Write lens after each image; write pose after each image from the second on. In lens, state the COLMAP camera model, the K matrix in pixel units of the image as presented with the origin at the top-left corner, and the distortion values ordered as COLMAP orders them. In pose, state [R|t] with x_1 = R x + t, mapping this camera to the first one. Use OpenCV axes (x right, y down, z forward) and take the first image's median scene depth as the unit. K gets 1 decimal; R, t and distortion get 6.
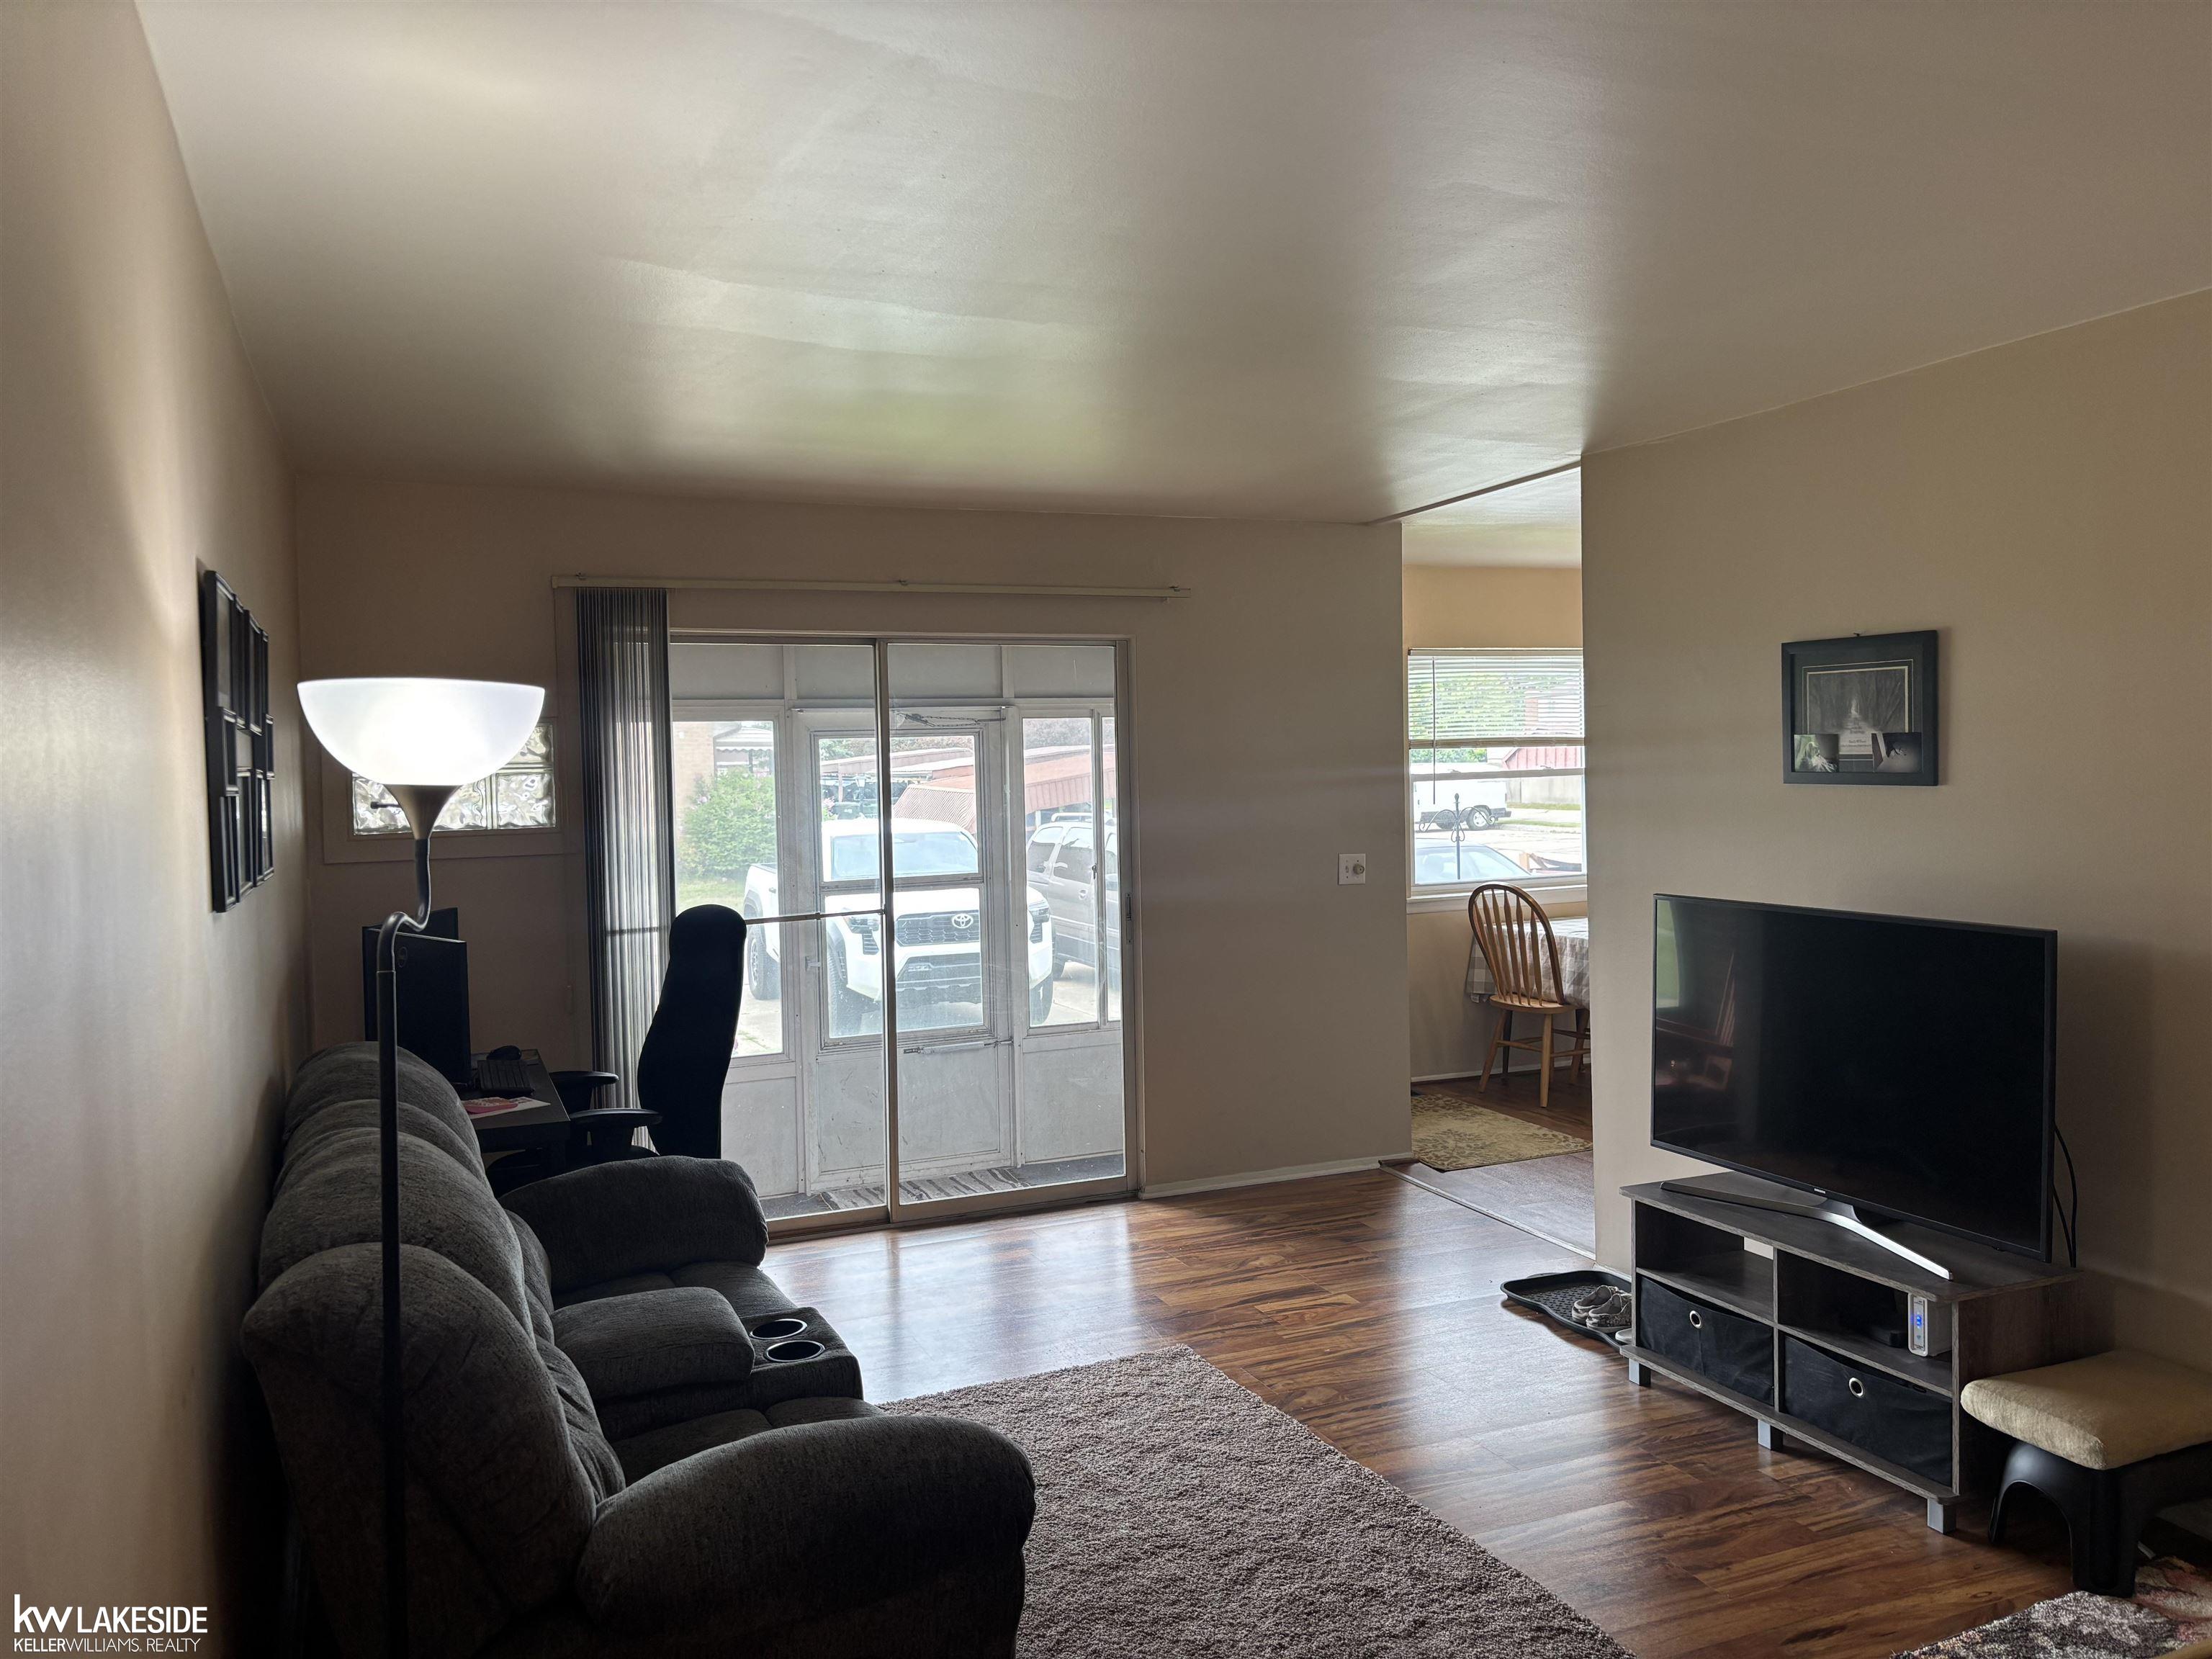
lens RADIAL K [[1681.8, 0, 1106.0], [0, 1681.8, 829.5], [0, 0, 1]] dist [0.056583, -0.073666]
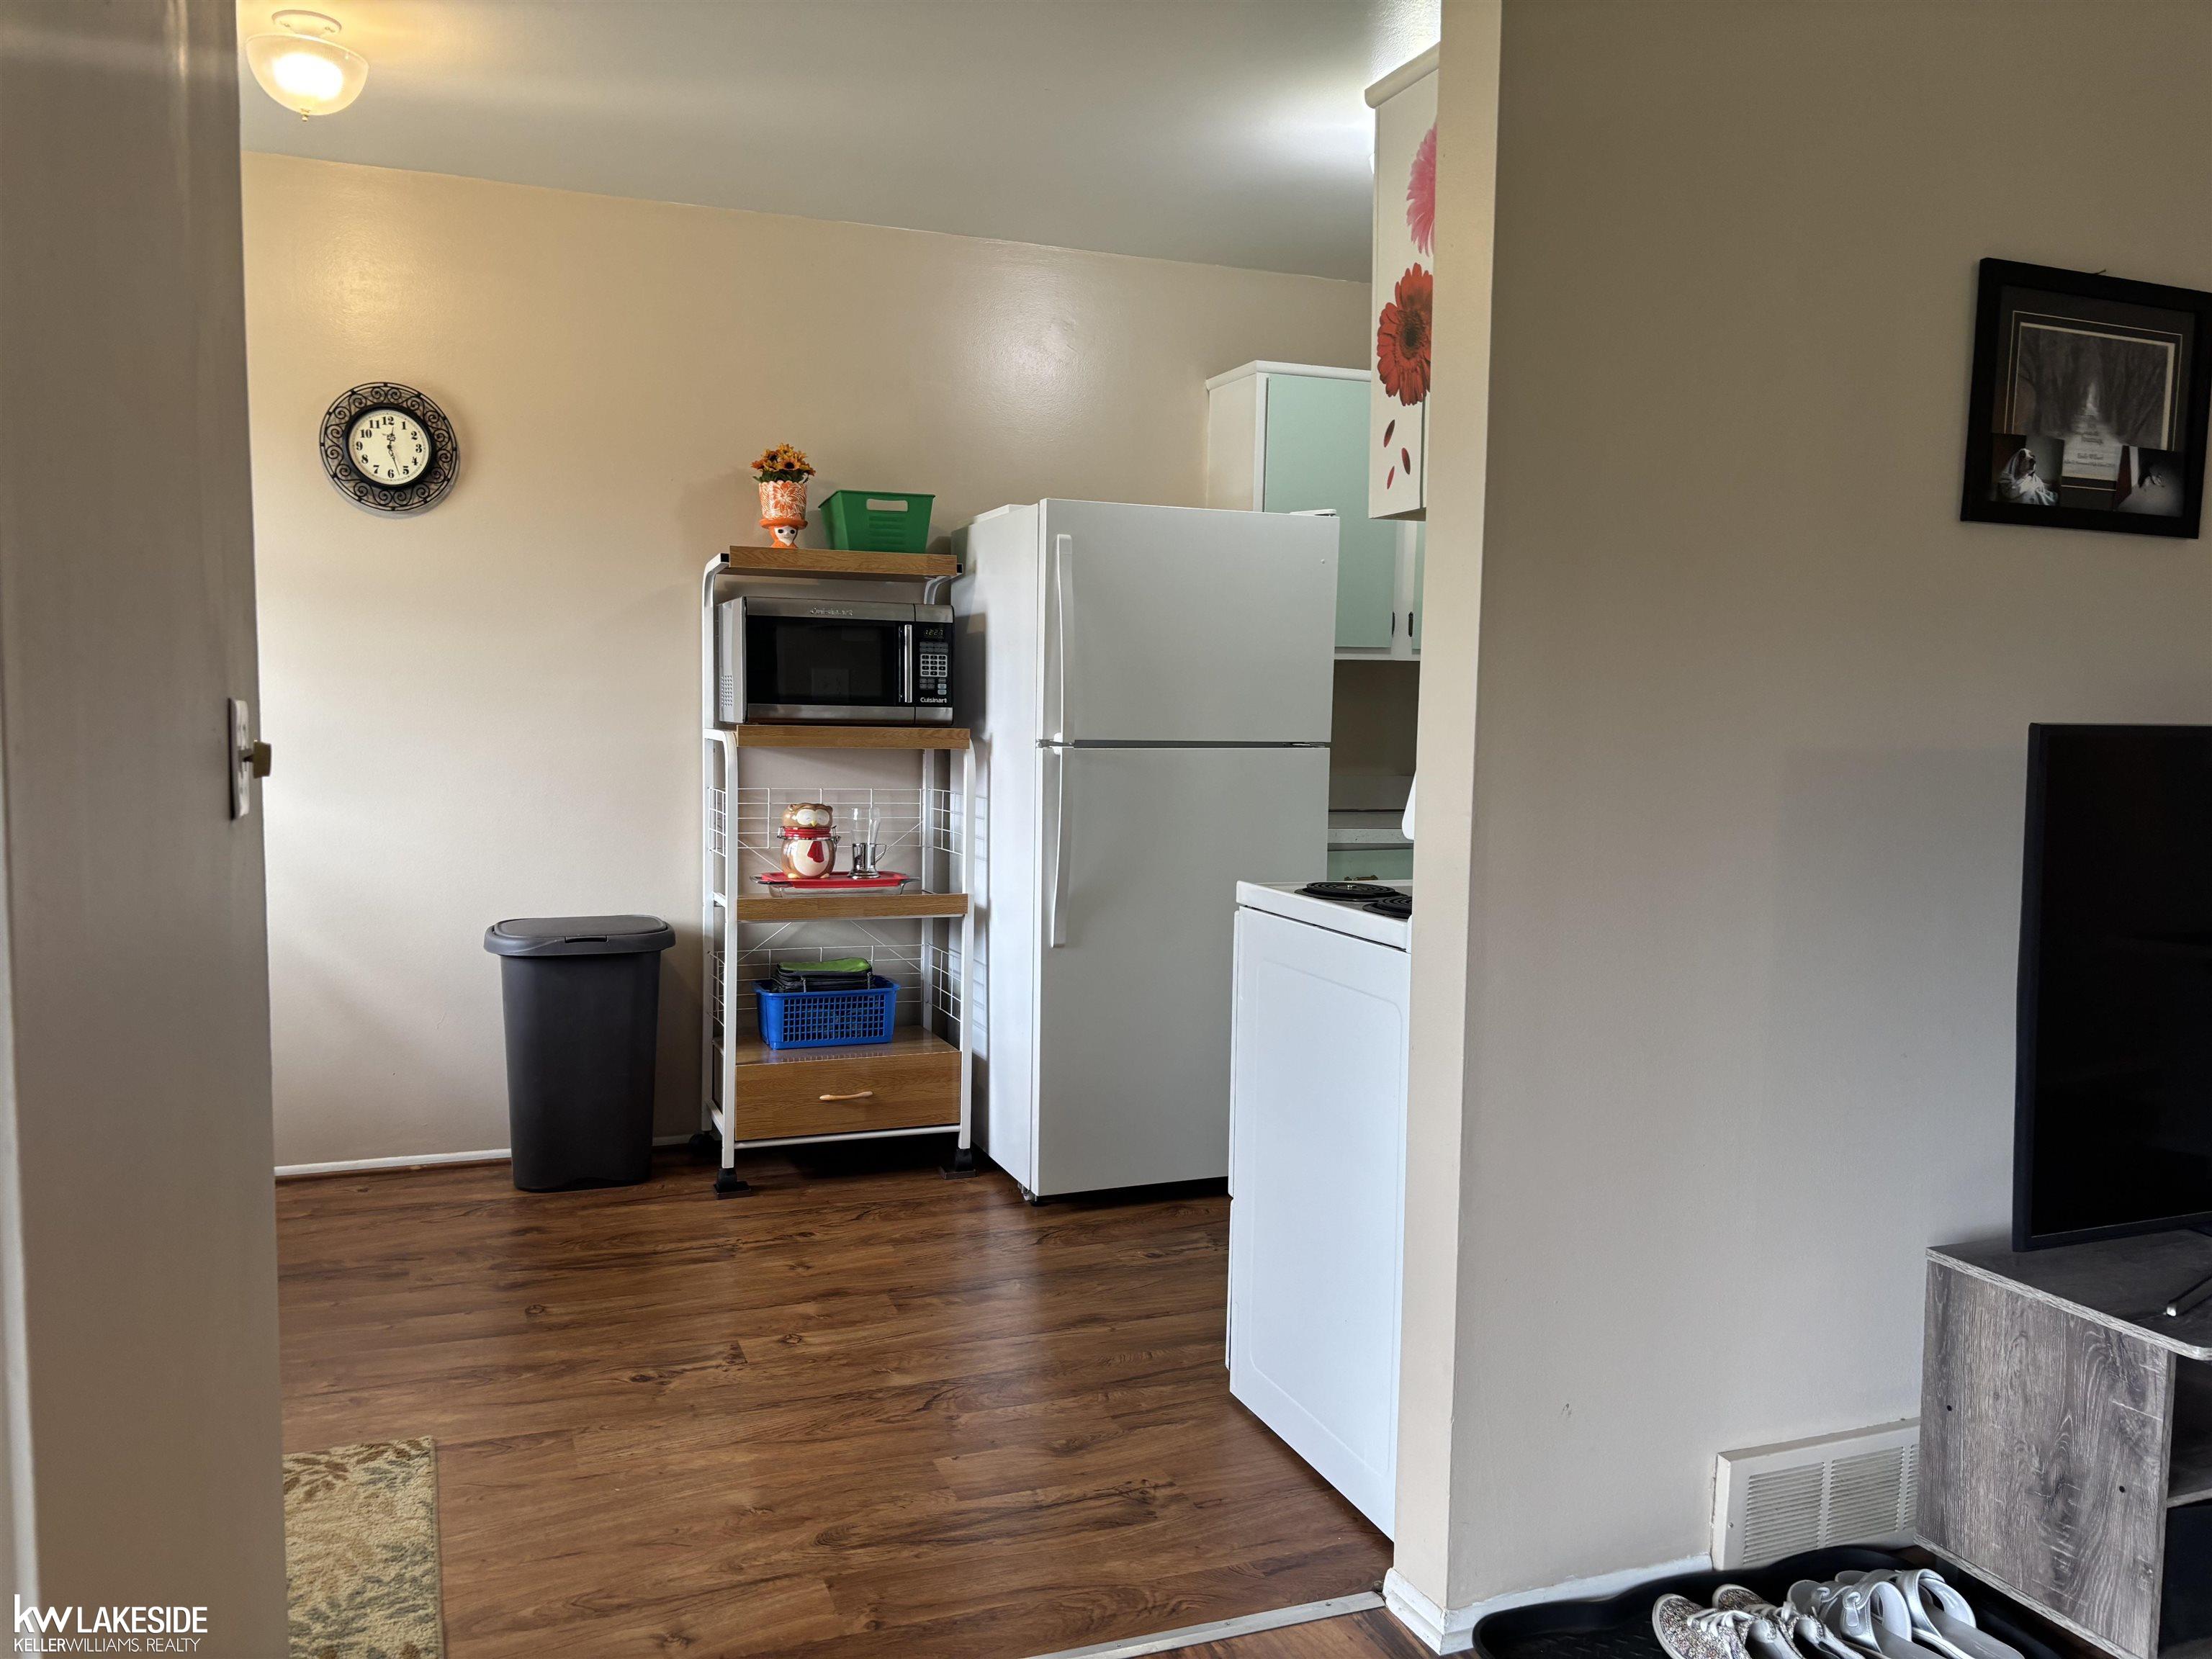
lens RADIAL K [[1681.8, 0, 1106.0], [0, 1681.8, 829.5], [0, 0, 1]] dist [0.056583, -0.073666]
pose [[0.036101, -0.057617, 0.997686, -0.092229], [0.027196, 0.998023, 0.056653, 0.019155], [-0.998978, 0.025088, 0.037597, 0.734833]]
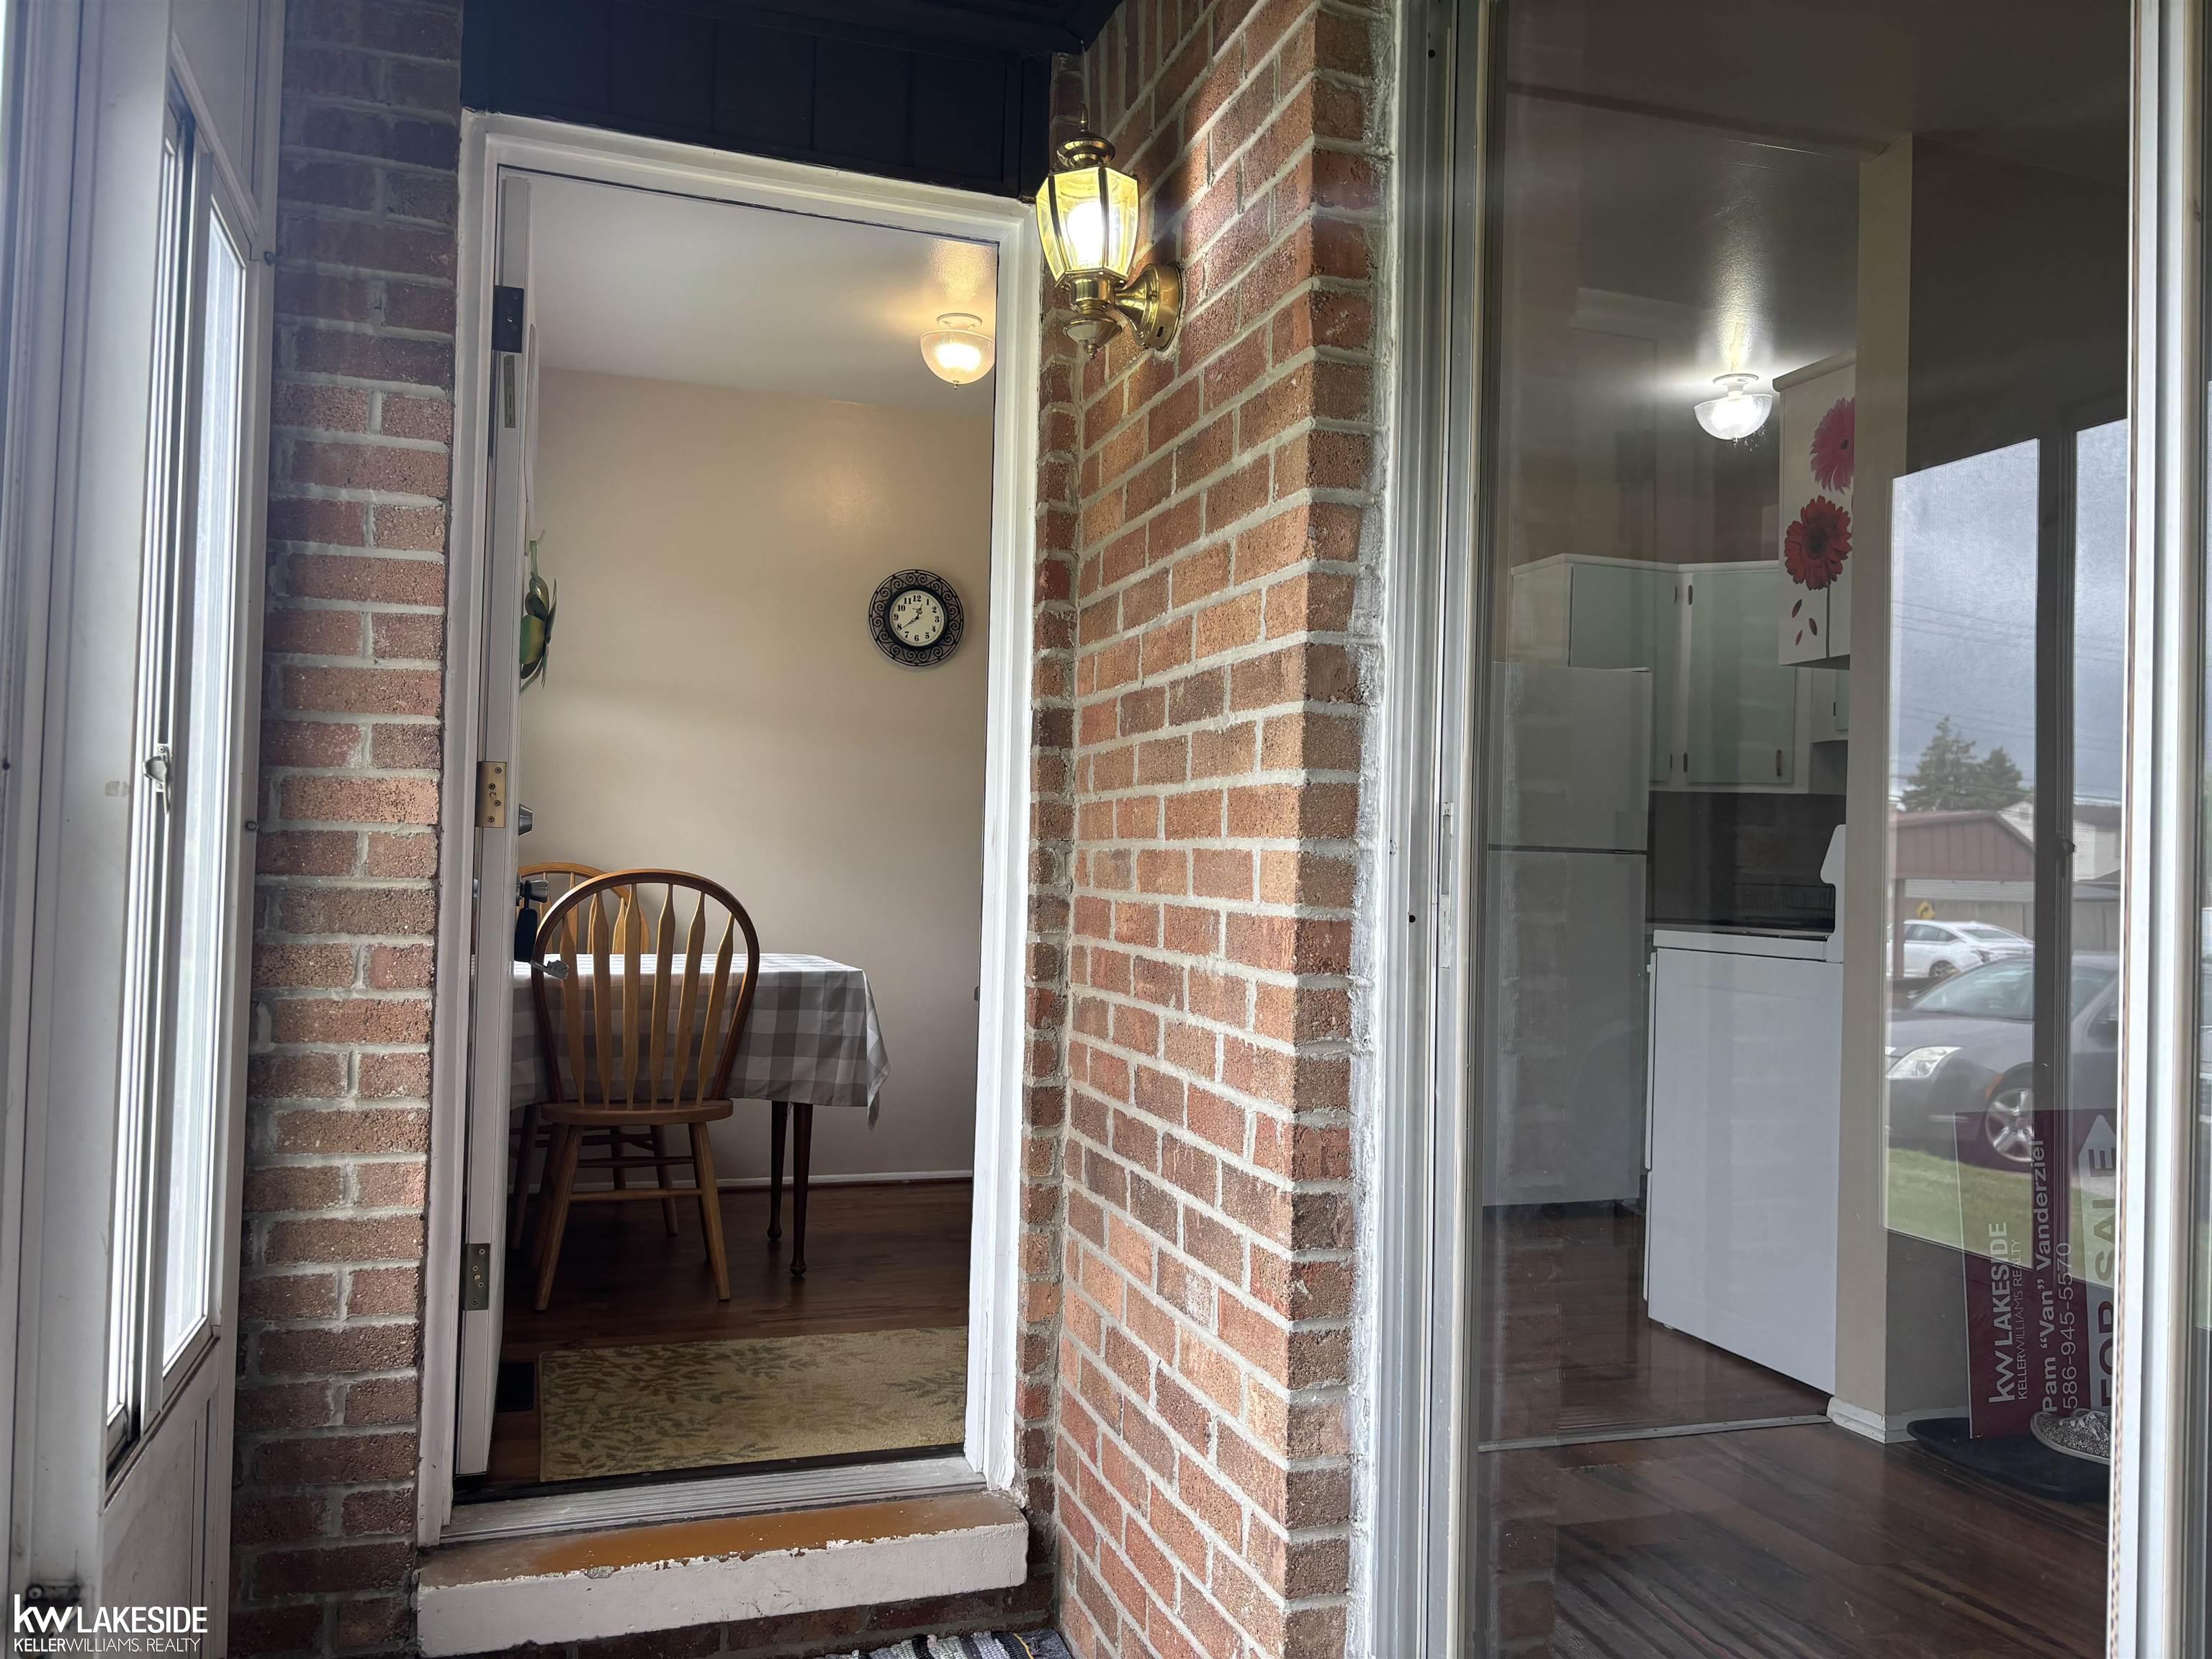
lens RADIAL K [[1681.8, 0, 1106.0], [0, 1681.8, 829.5], [0, 0, 1]] dist [0.056583, -0.073666]
pose [[0.064335, 0.047981, 0.996774, -0.250799], [0.013573, 0.998709, -0.048951, 0.046566], [-0.997836, 0.016678, 0.063601, 0.859519]]
